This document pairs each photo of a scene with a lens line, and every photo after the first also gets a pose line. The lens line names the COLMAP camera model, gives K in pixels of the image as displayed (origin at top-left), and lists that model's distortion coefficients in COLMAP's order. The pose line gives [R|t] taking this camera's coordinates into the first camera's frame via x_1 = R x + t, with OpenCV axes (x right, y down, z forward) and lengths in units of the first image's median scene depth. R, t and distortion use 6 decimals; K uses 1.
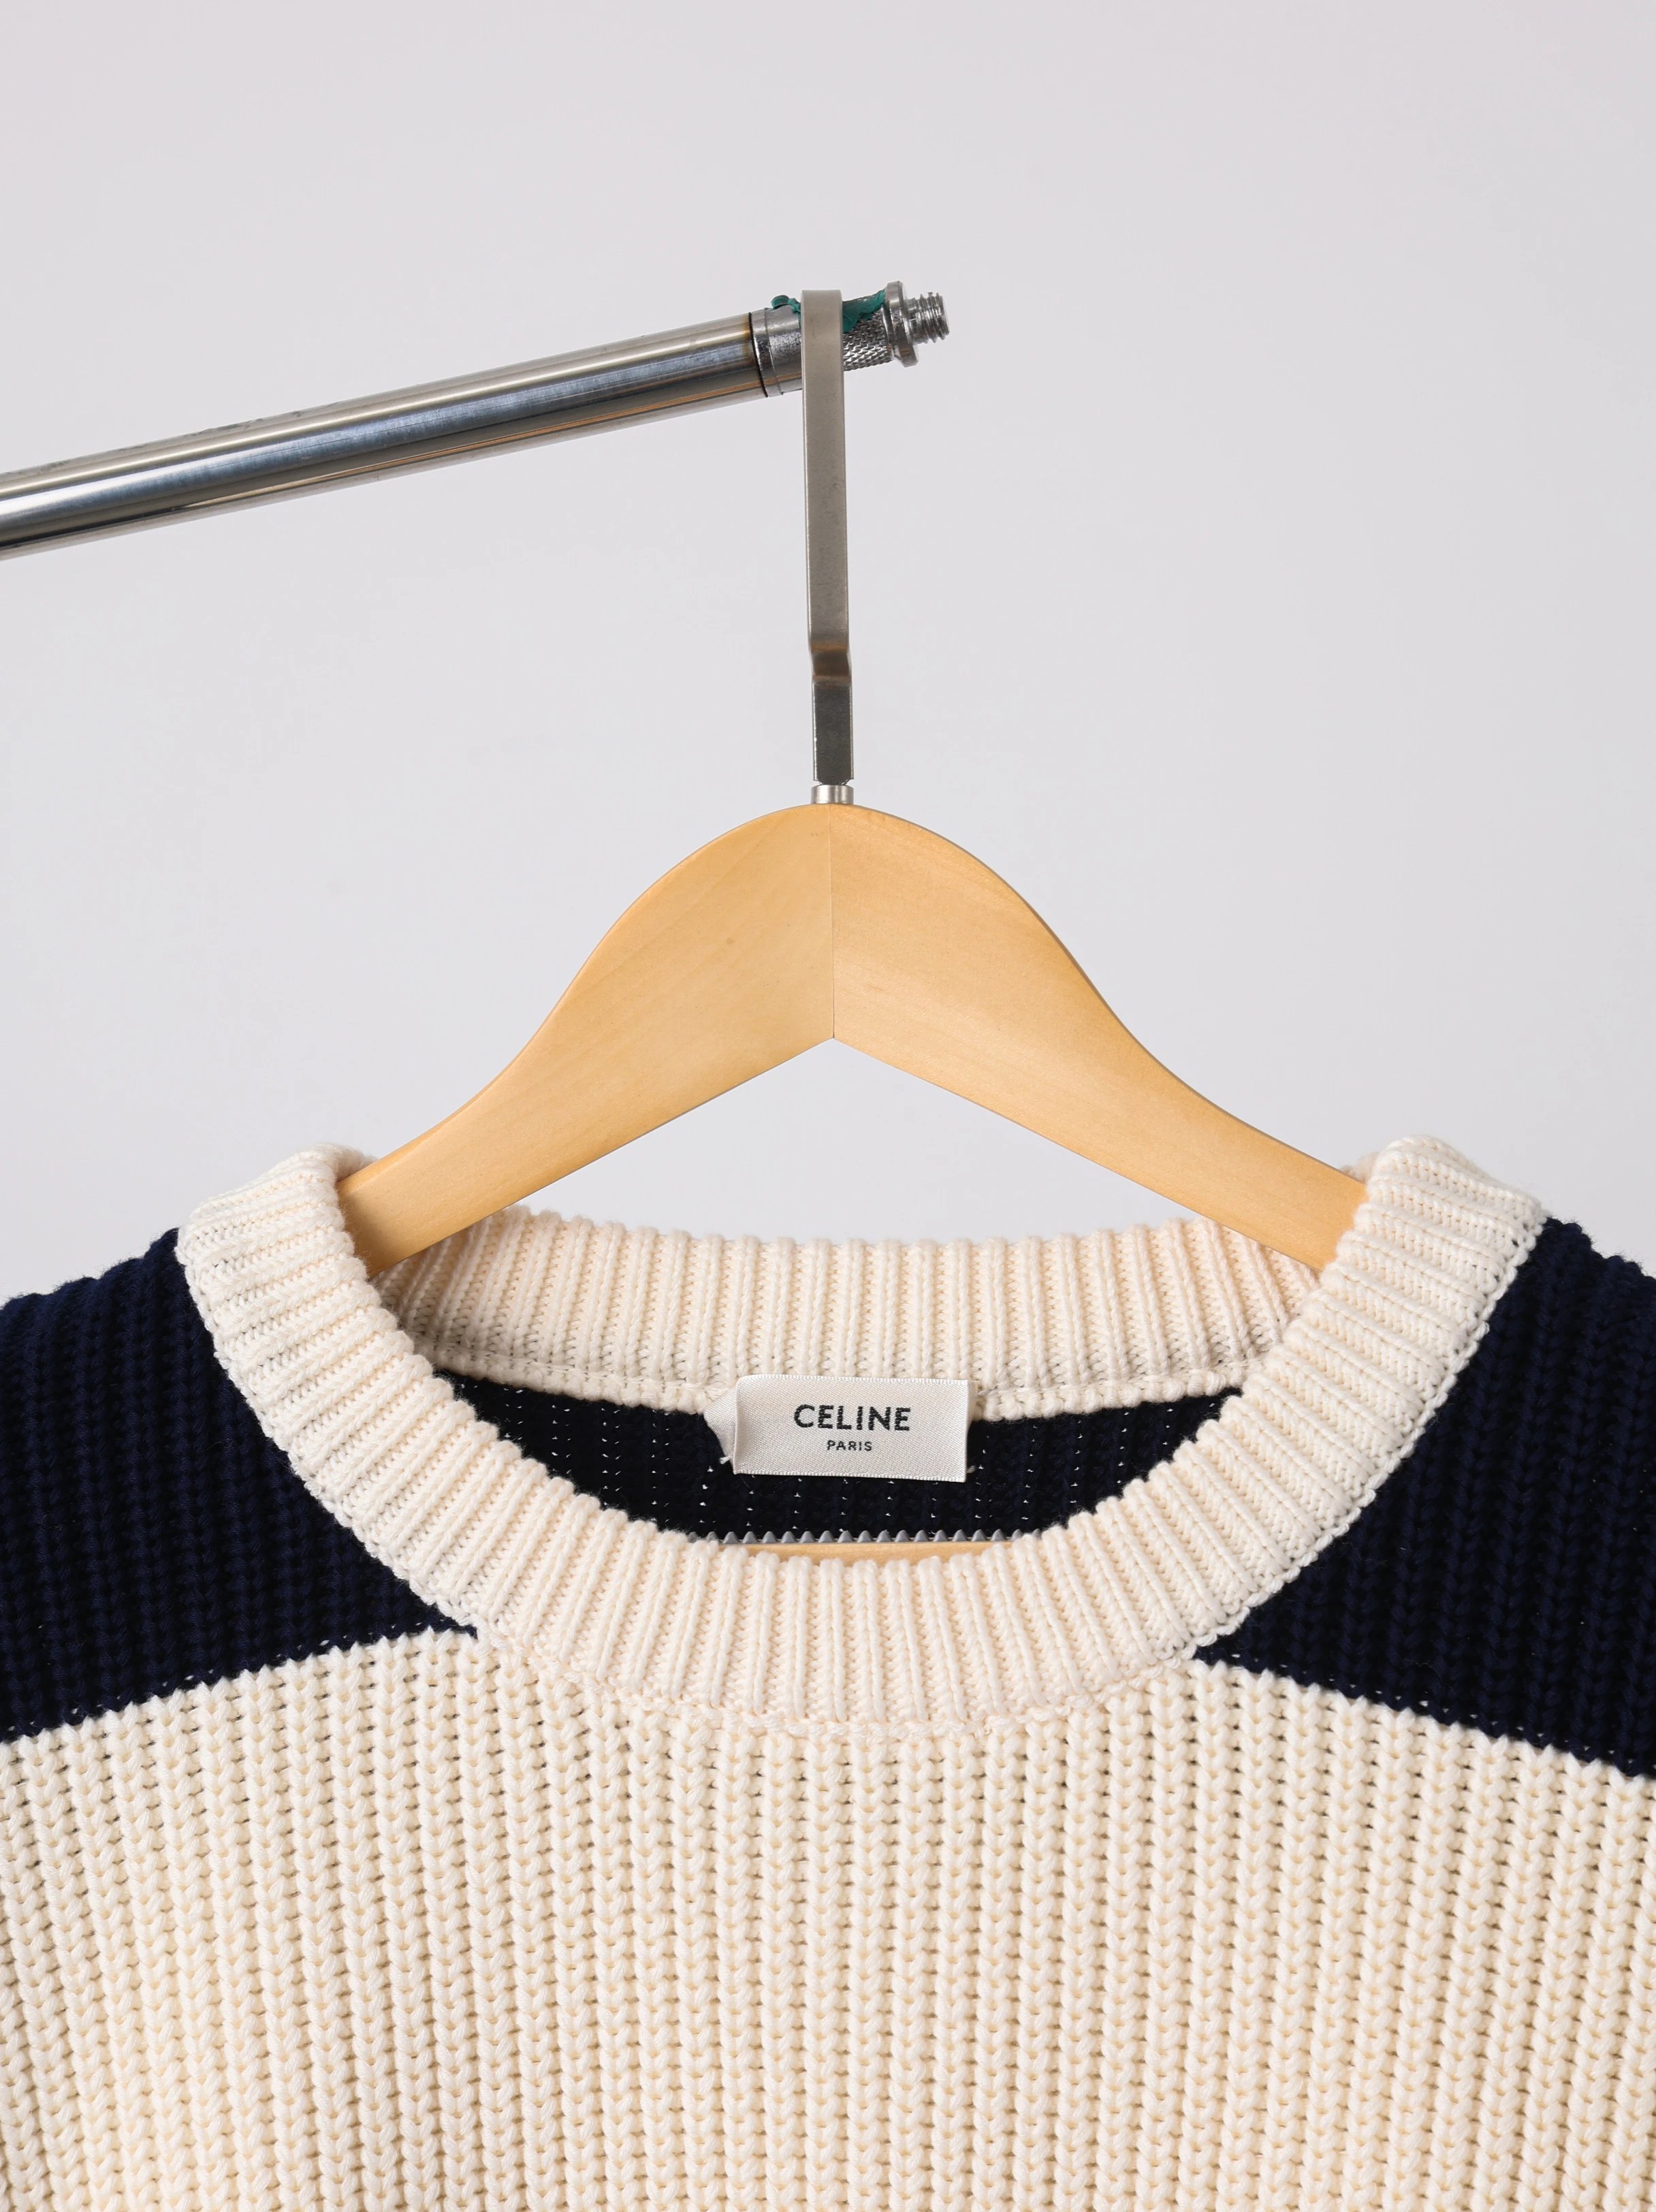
lens RADIAL K [[5837.6, 0, 828.0], [0, 5837.6, 1106.0], [0, 0, 1]] dist [0.358899, 0.302514]
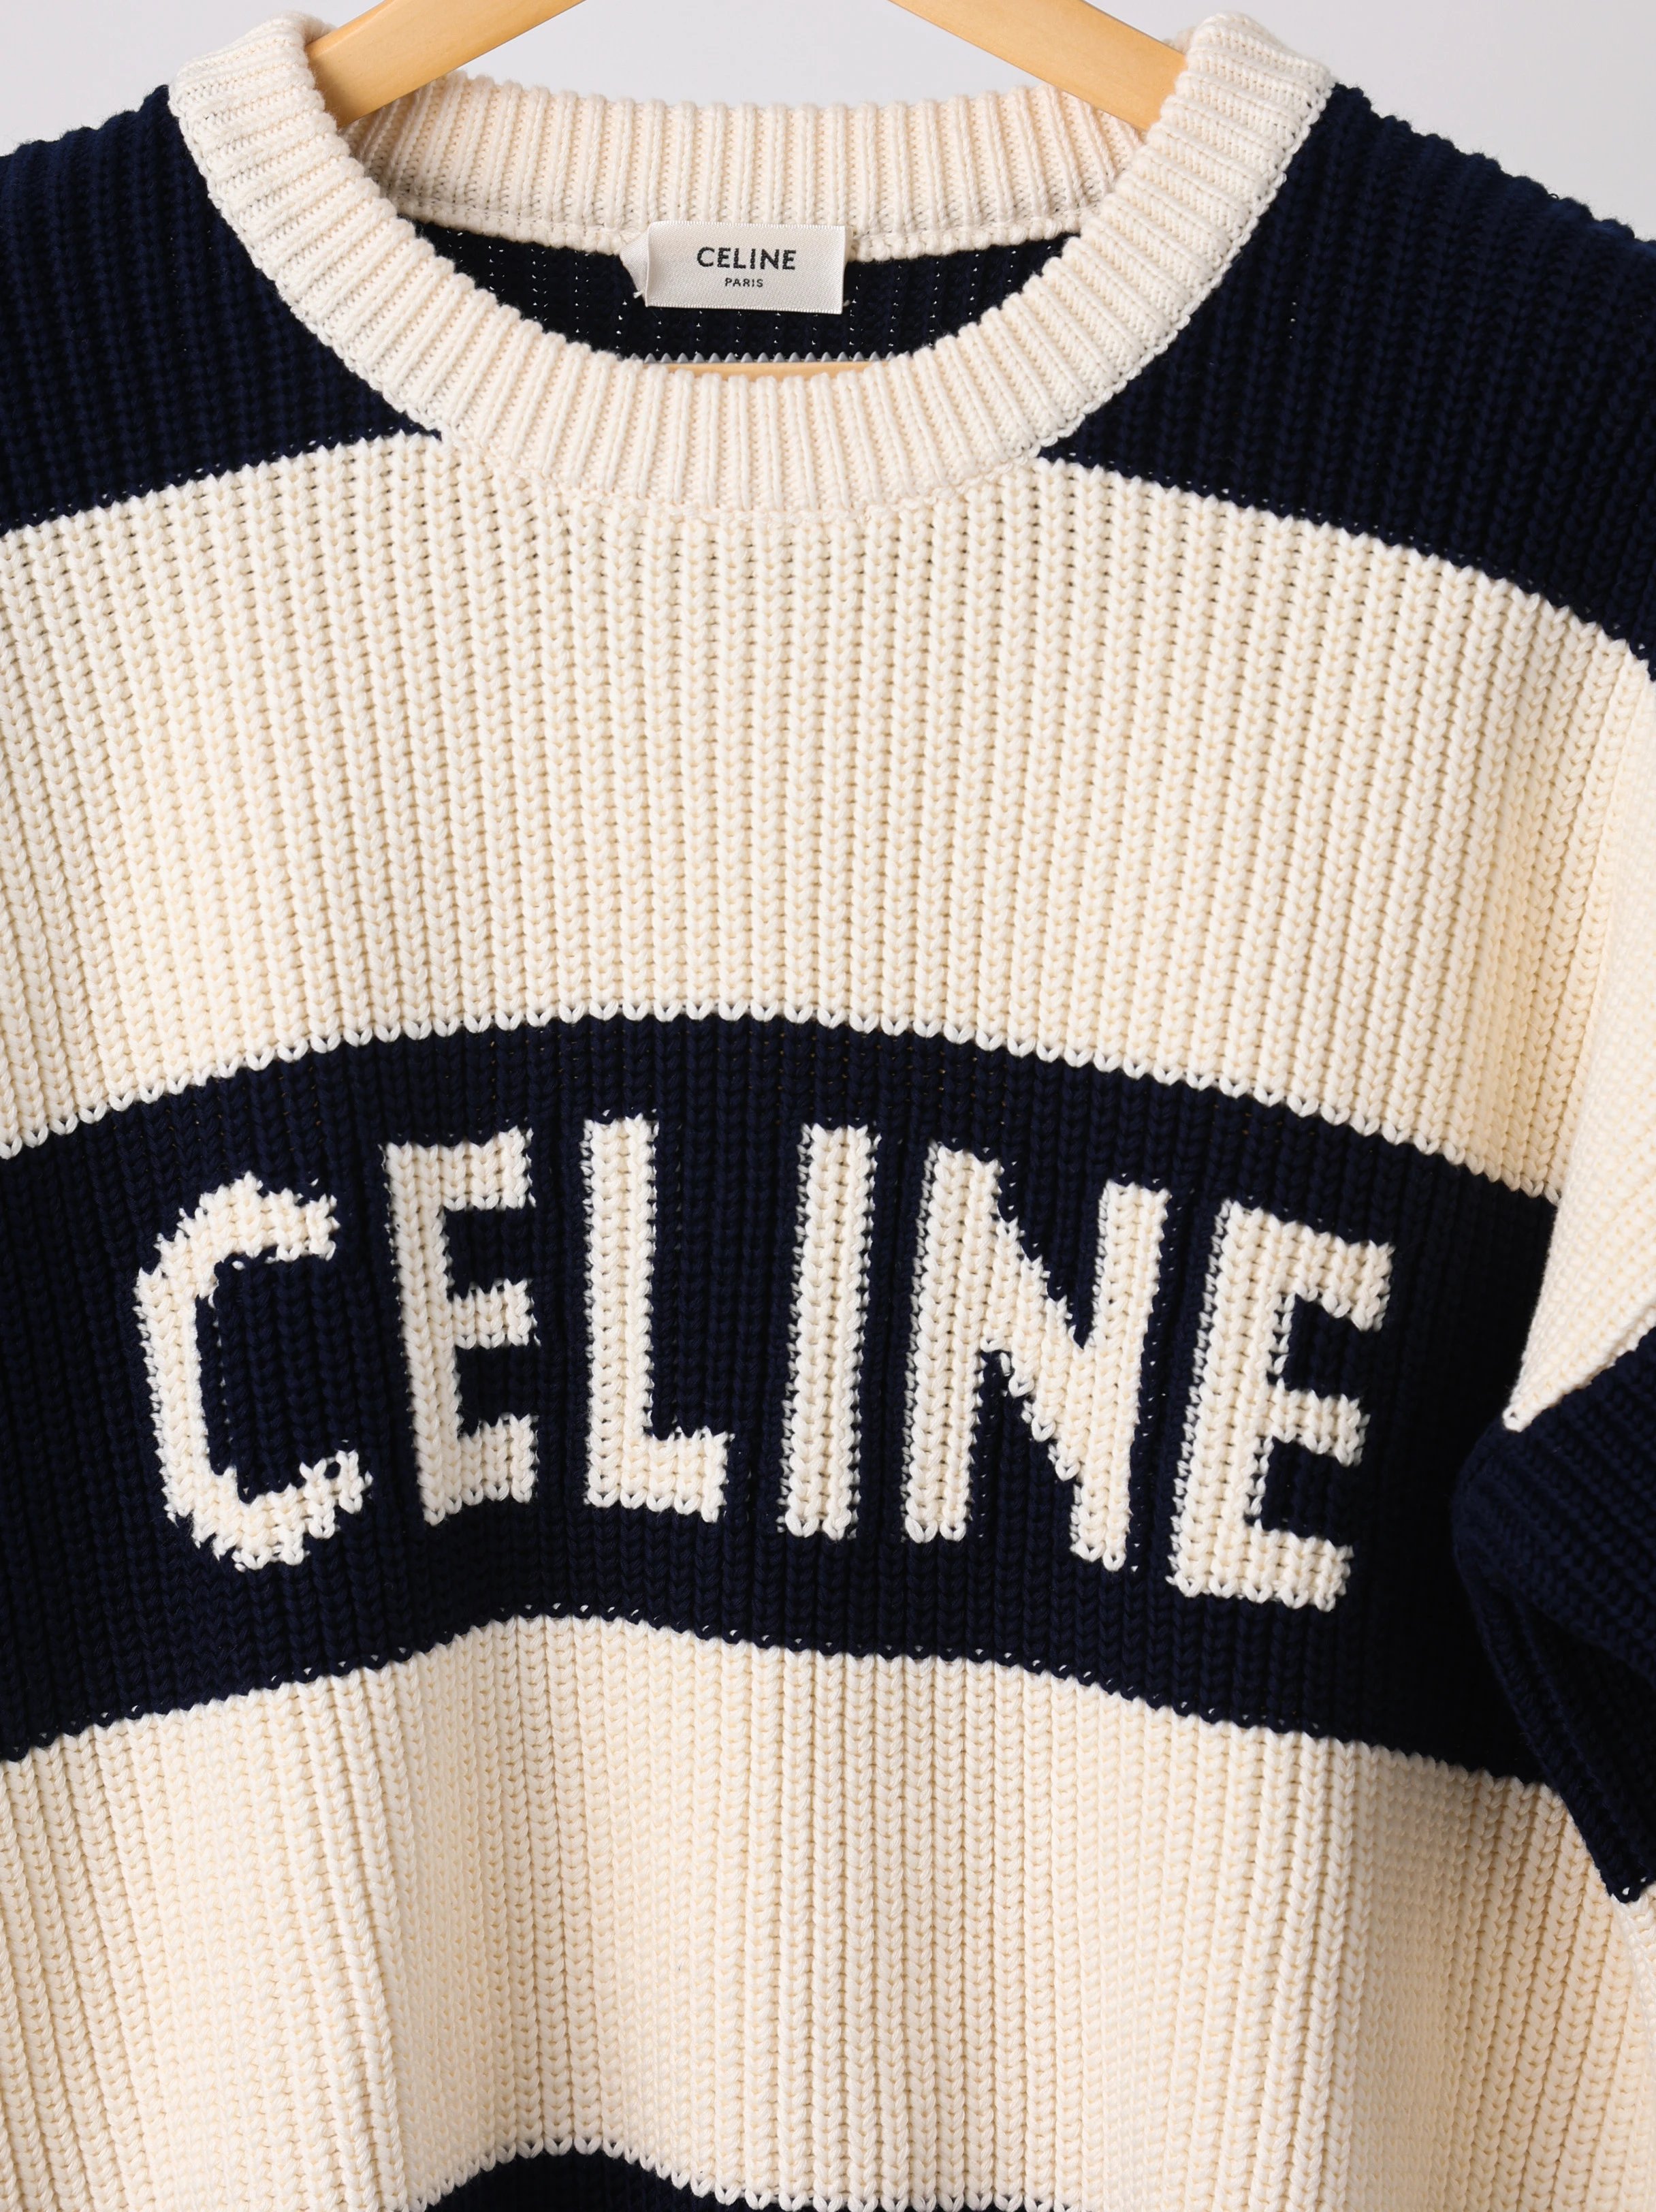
lens RADIAL K [[6591.8, 0, 802.6], [0, 6591.8, 1117.4], [0, 0, 1]] dist [0.548643, -0.552291]
pose [[0.998013, -0.003587, 0.062910, -0.072040], [-0.006848, 0.986291, 0.164873, 0.002736], [-0.062639, -0.164976, 0.984307, -0.367168]]
